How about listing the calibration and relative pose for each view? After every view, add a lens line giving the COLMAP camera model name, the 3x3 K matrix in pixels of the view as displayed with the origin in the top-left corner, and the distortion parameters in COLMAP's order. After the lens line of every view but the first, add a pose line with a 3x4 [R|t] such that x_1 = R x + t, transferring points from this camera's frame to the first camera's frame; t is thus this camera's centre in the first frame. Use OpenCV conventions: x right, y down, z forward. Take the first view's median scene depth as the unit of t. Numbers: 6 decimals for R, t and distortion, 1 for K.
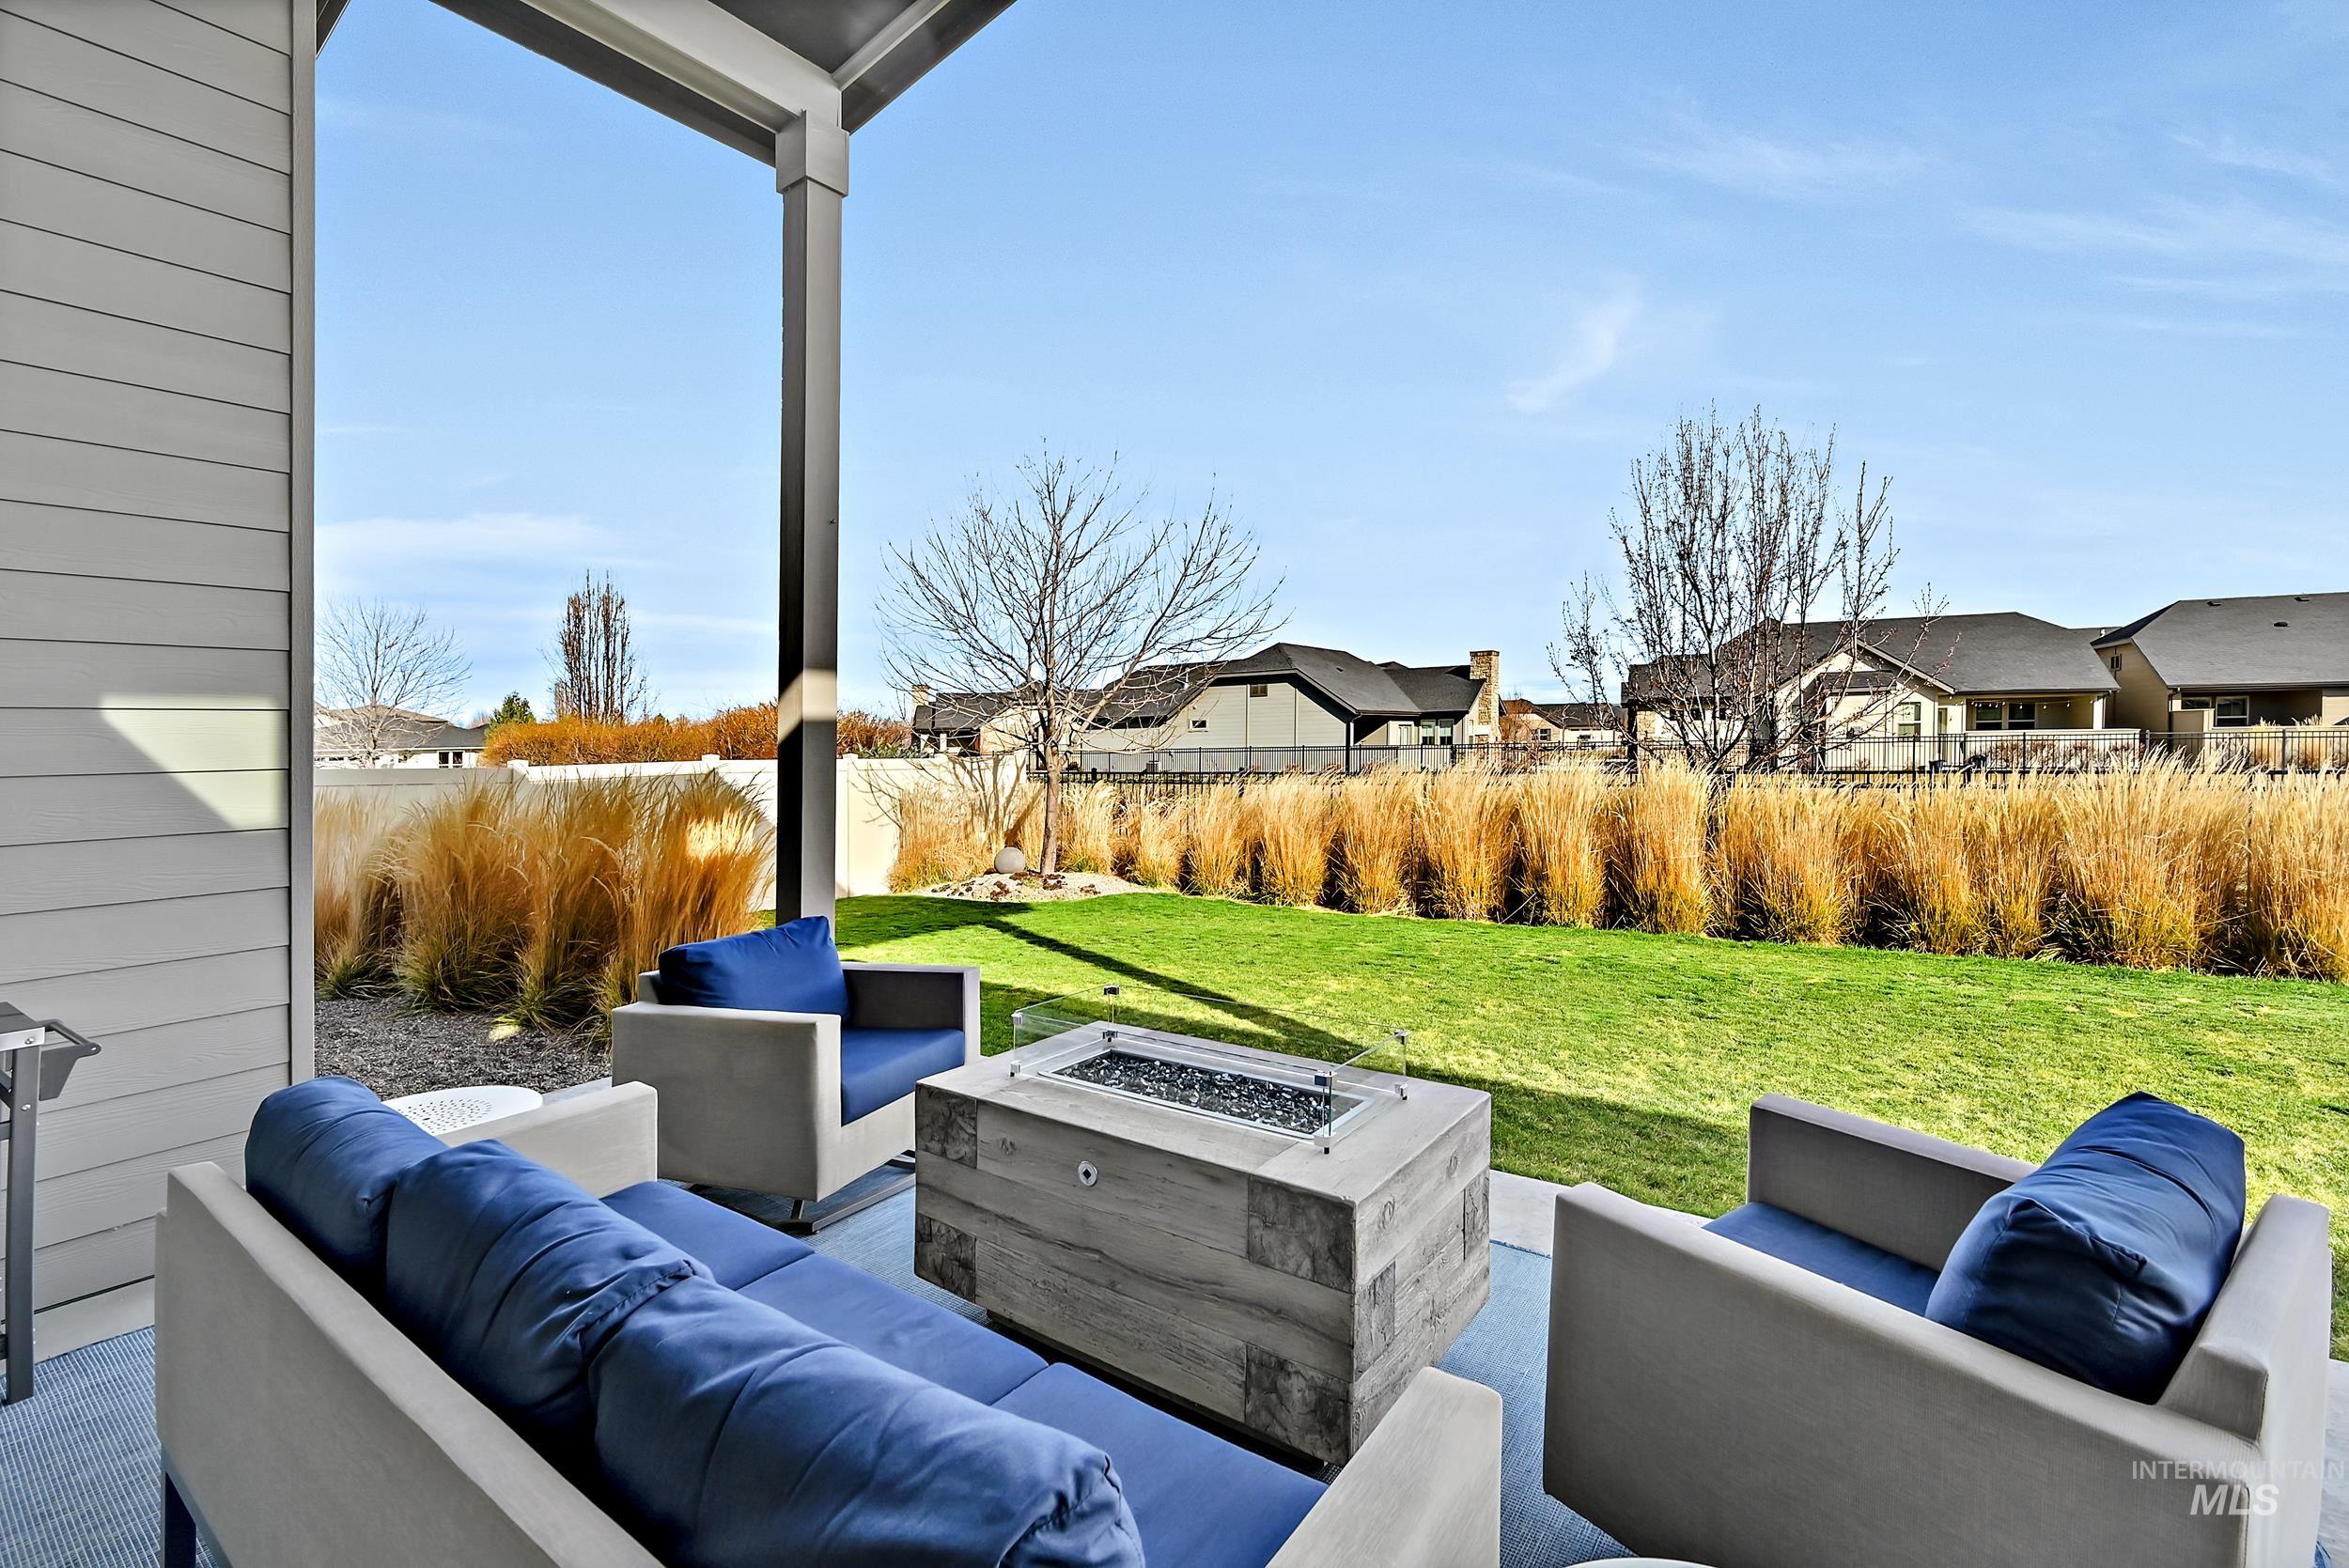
lens RADIAL K [[1040.1, 0, 1174.5], [0, 1040.1, 784.0], [0, 0, 1]] dist [-0.000163, -0.000024]
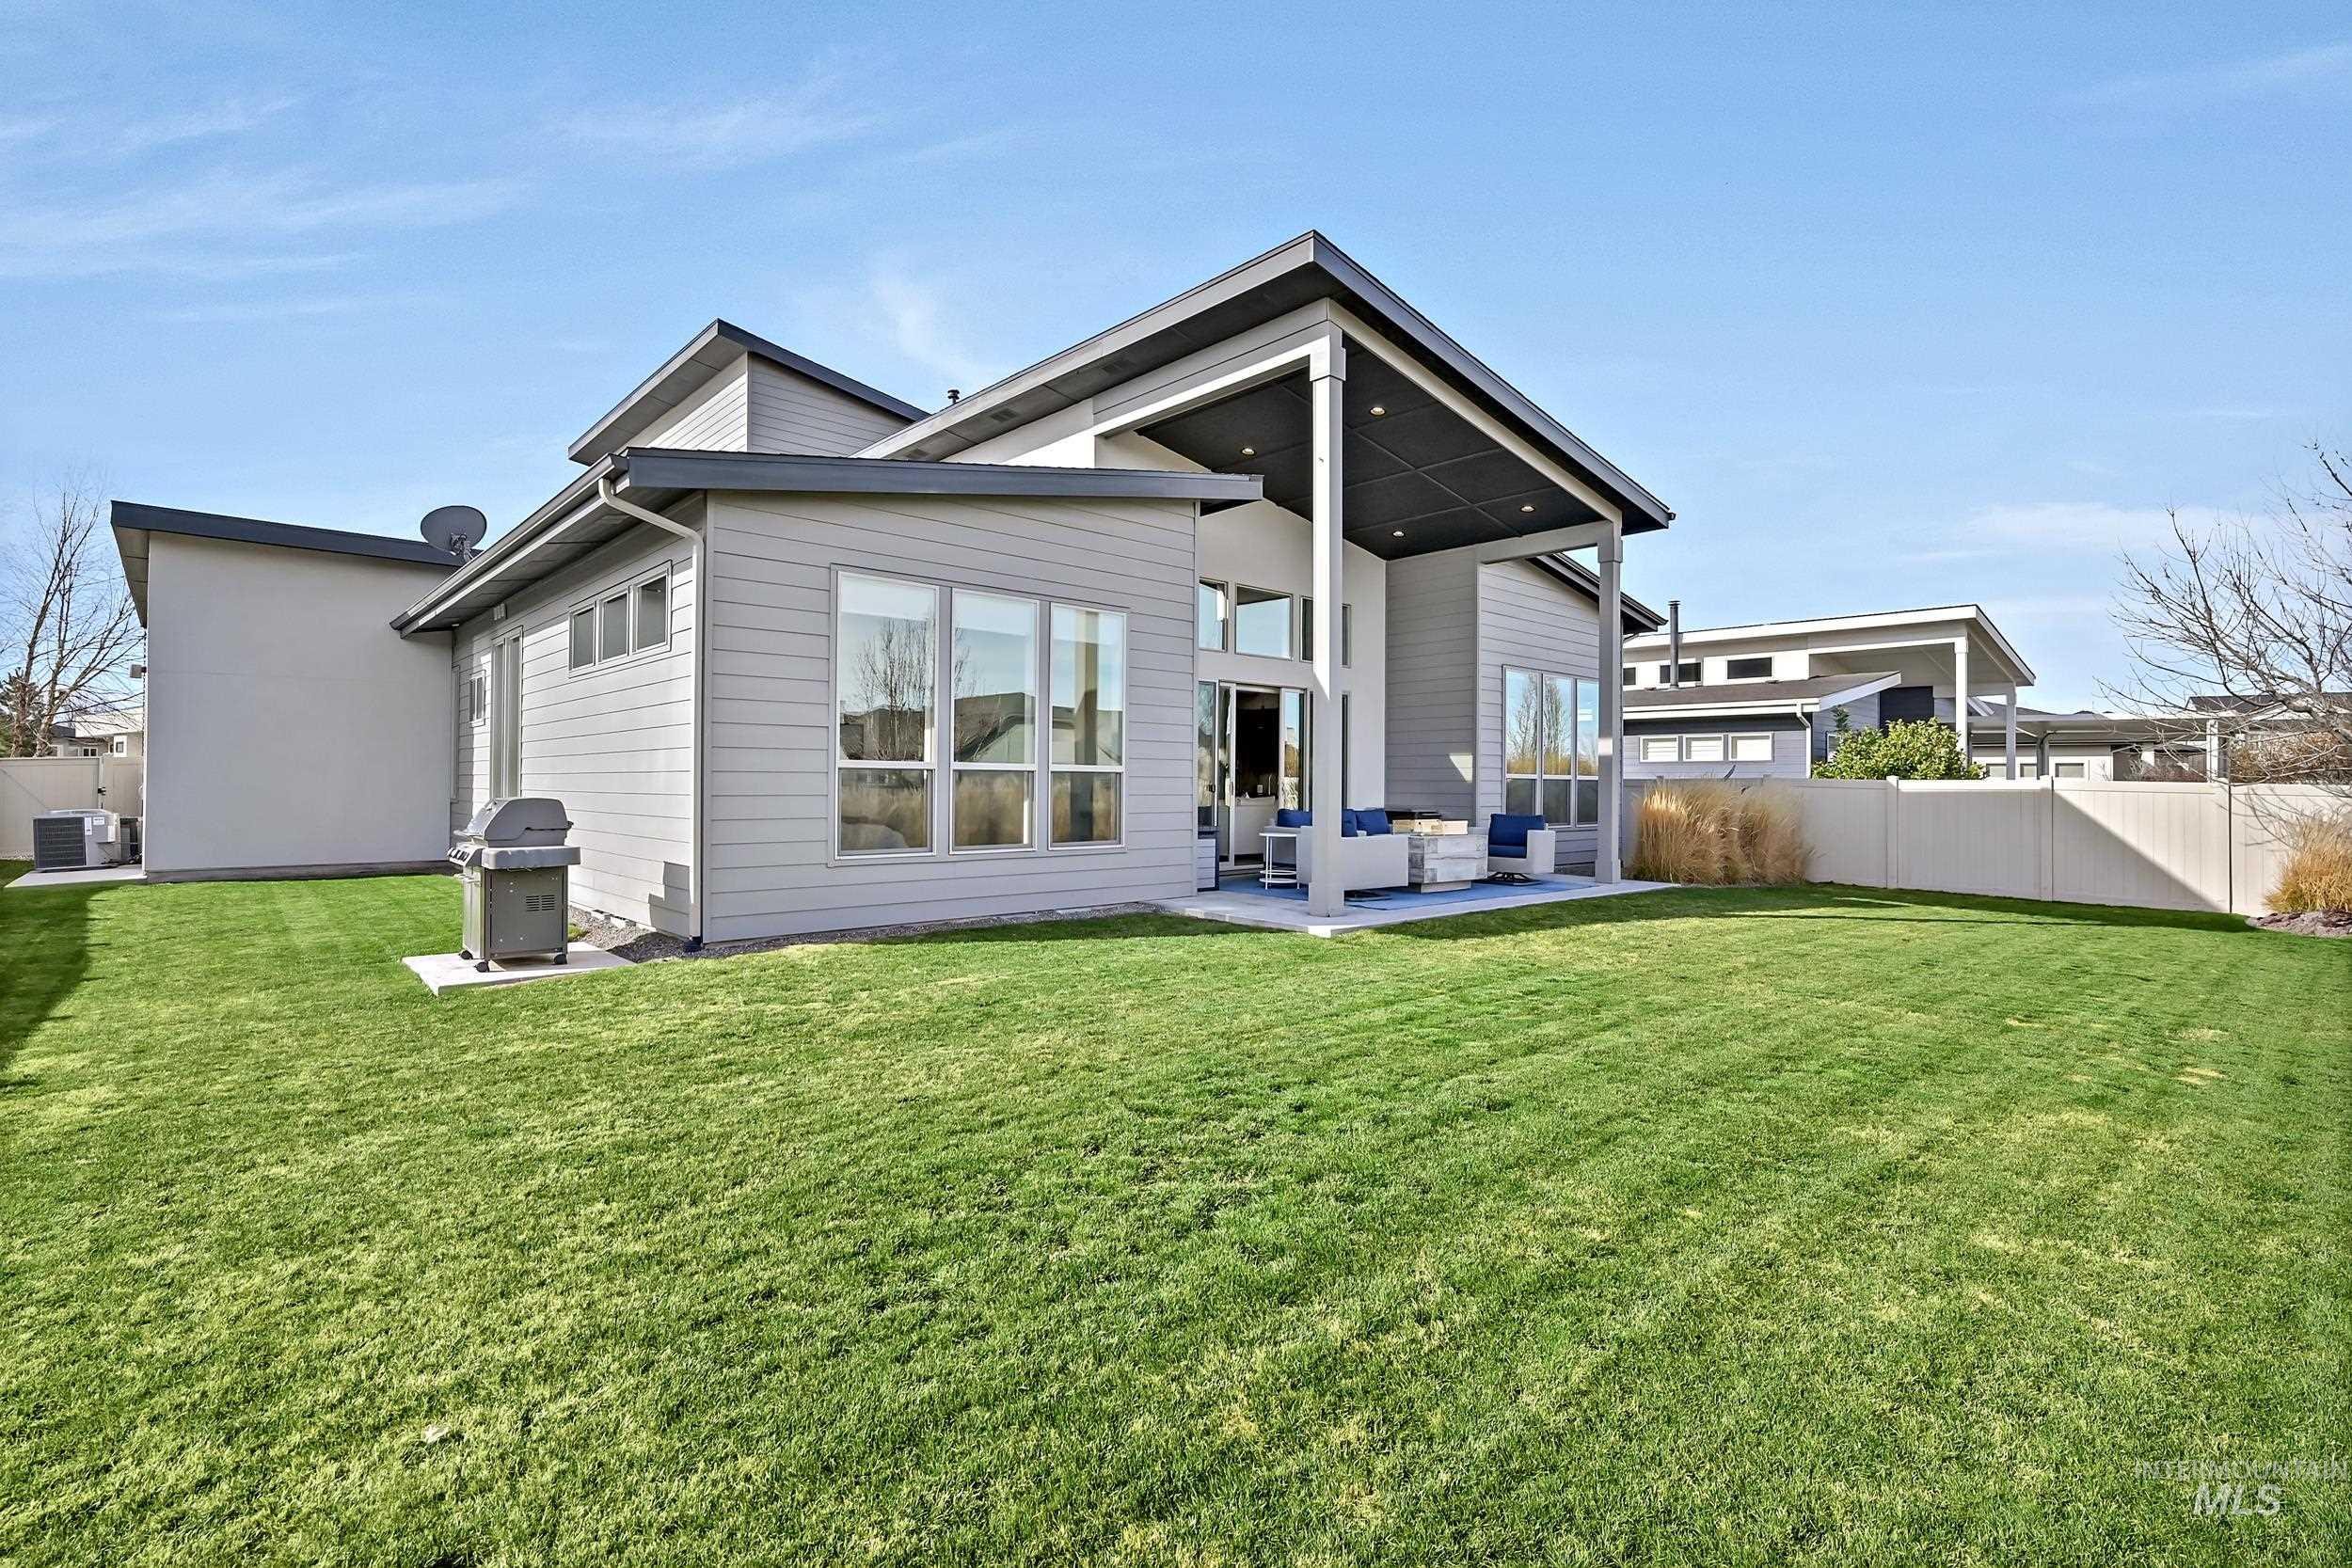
lens RADIAL K [[1088.0, 0, 1176.0], [0, 1088.0, 784.0], [0, 0, 1]] dist [-0.000212, -0.000018]
pose [[-0.198431, 0.014808, -0.980003, 1.326456], [-0.046878, 0.998598, 0.024581, -0.000409], [0.978993, 0.050819, -0.197459, 0.207032]]
